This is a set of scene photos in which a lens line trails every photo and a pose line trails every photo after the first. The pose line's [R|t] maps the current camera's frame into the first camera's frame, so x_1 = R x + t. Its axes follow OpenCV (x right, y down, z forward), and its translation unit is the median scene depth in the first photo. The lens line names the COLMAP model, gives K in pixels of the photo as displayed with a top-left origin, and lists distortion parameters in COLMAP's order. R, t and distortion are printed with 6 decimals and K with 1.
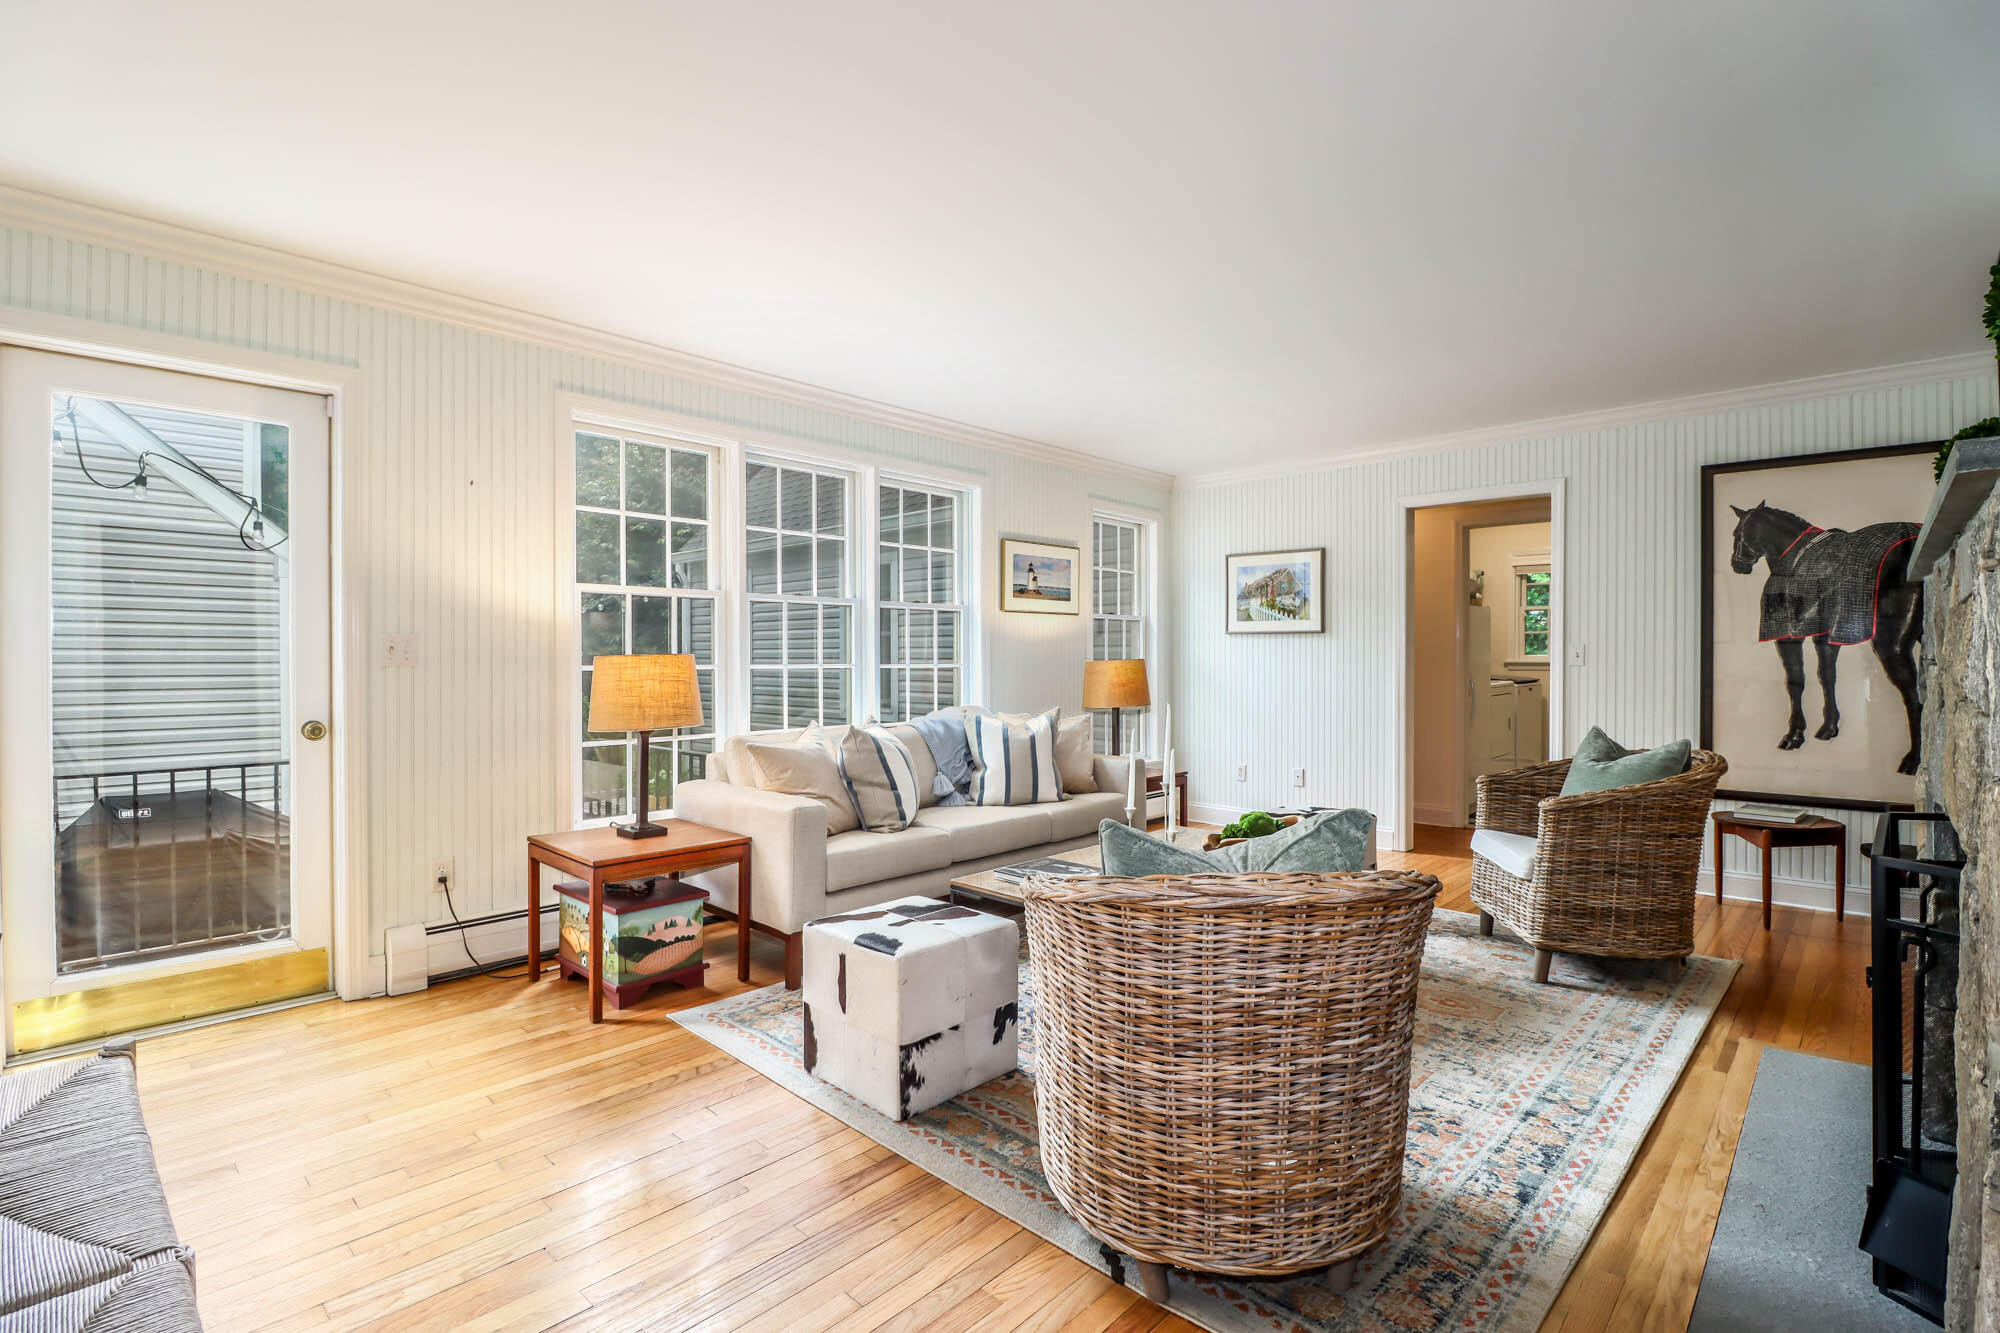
lens RADIAL K [[931.7, 0, 995.4], [0, 931.7, 663.9], [0, 0, 1]] dist [-0.013790, -0.002766]
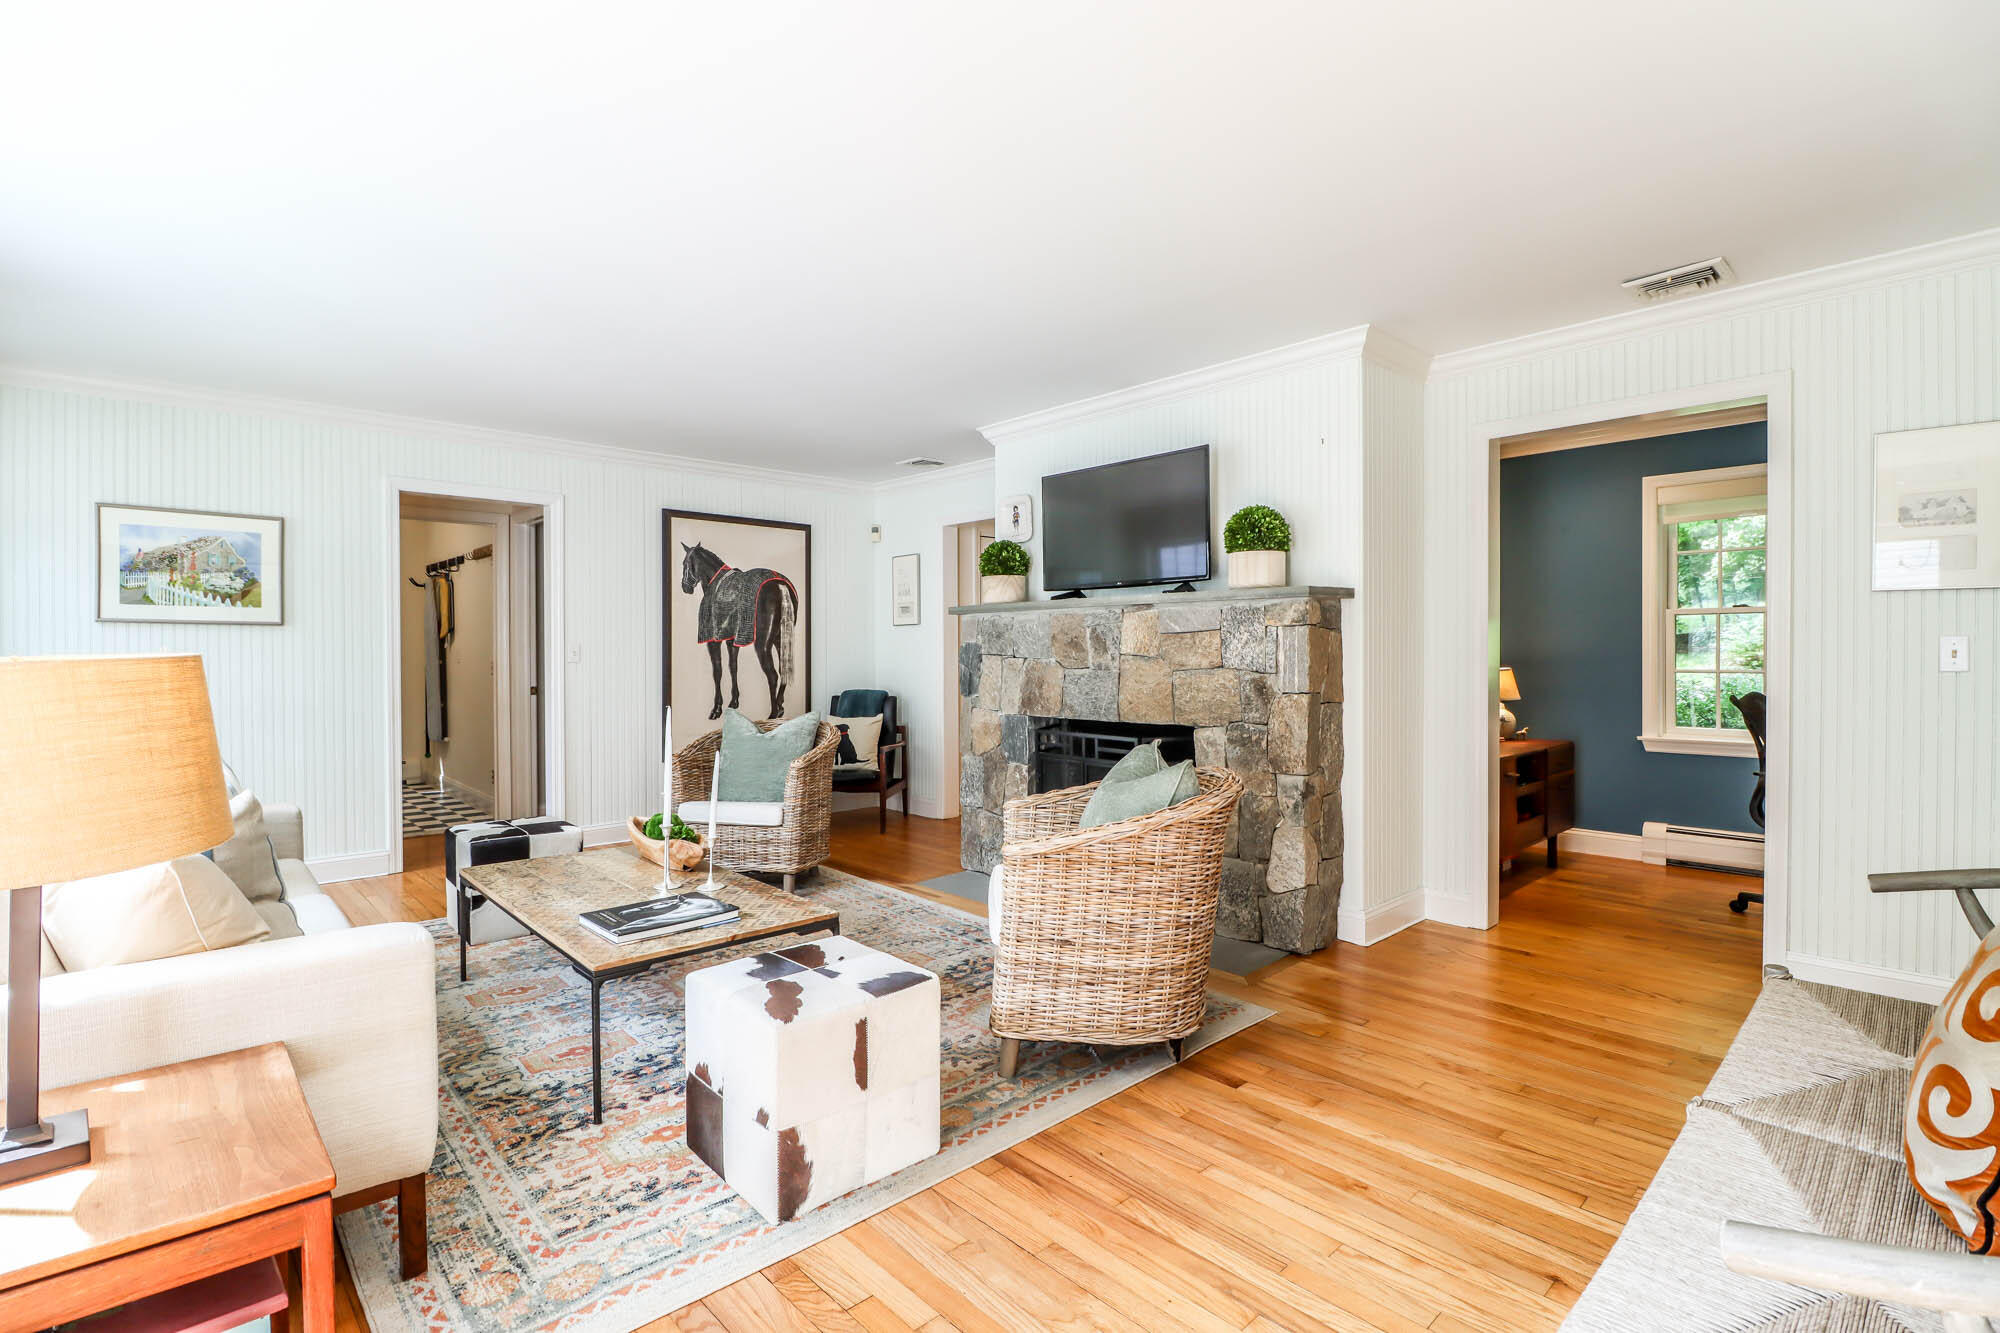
lens RADIAL K [[931.7, 0, 1004.0], [0, 931.7, 661.5], [0, 0, 1]] dist [-0.013790, -0.002766]
pose [[0.048238, -0.010090, 0.998785, -0.562176], [0.008194, 0.999919, 0.009706, -0.006741], [-0.998802, 0.007716, 0.048317, 0.479950]]
